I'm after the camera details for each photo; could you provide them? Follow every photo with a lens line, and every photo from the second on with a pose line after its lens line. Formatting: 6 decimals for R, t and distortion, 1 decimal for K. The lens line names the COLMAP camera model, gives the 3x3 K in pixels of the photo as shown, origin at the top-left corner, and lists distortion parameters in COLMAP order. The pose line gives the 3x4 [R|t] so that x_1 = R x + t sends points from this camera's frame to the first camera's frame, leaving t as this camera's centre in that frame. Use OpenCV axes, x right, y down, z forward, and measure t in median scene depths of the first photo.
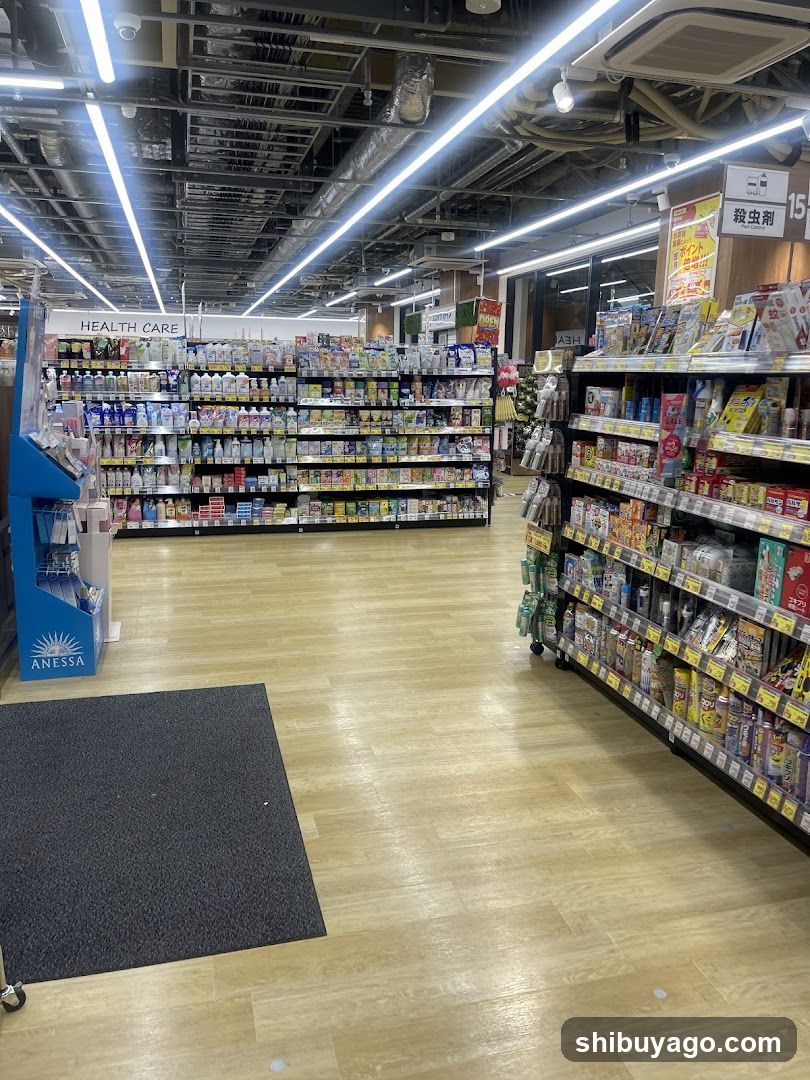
lens RADIAL K [[875.7, 0, 413.2], [0, 875.7, 537.8], [0, 0, 1]] dist [0.025367, -0.019231]
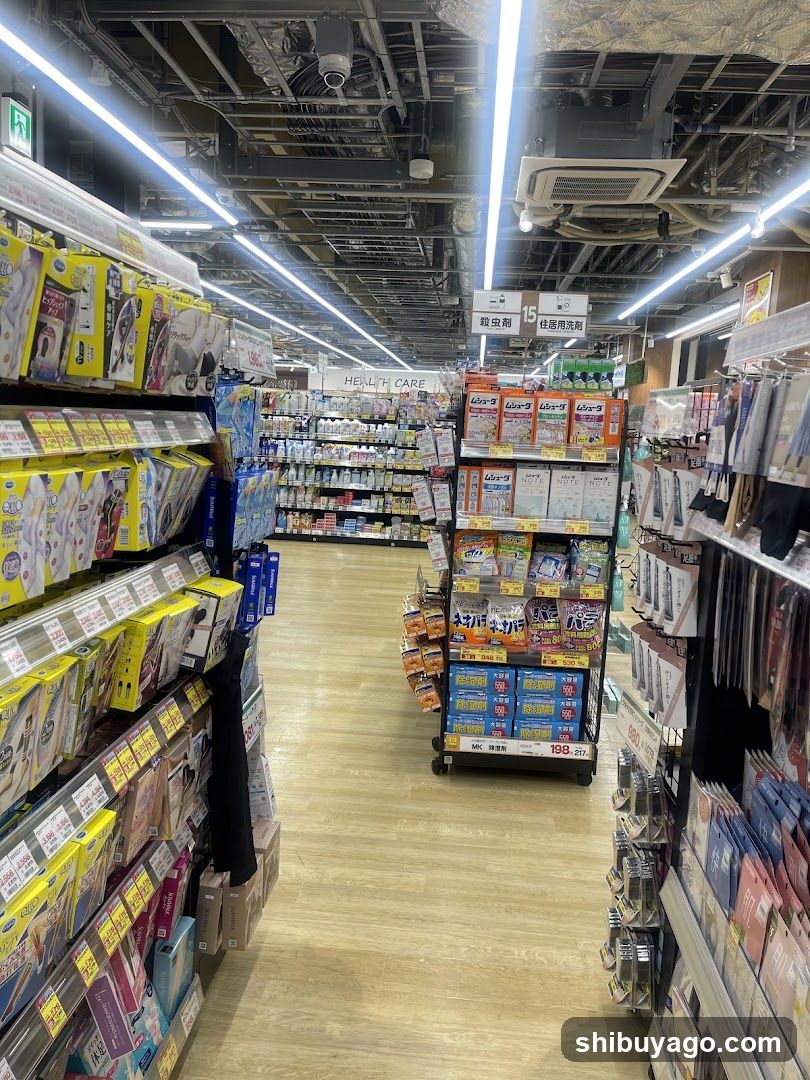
lens RADIAL K [[875.7, 0, 397.6], [0, 875.7, 539.3], [0, 0, 1]] dist [0.025367, -0.019231]
pose [[0.939903, 0.073471, -0.333444, 0.307922], [-0.092779, 0.994787, -0.042331, 0.037759], [0.328596, 0.070724, 0.941819, -0.190269]]
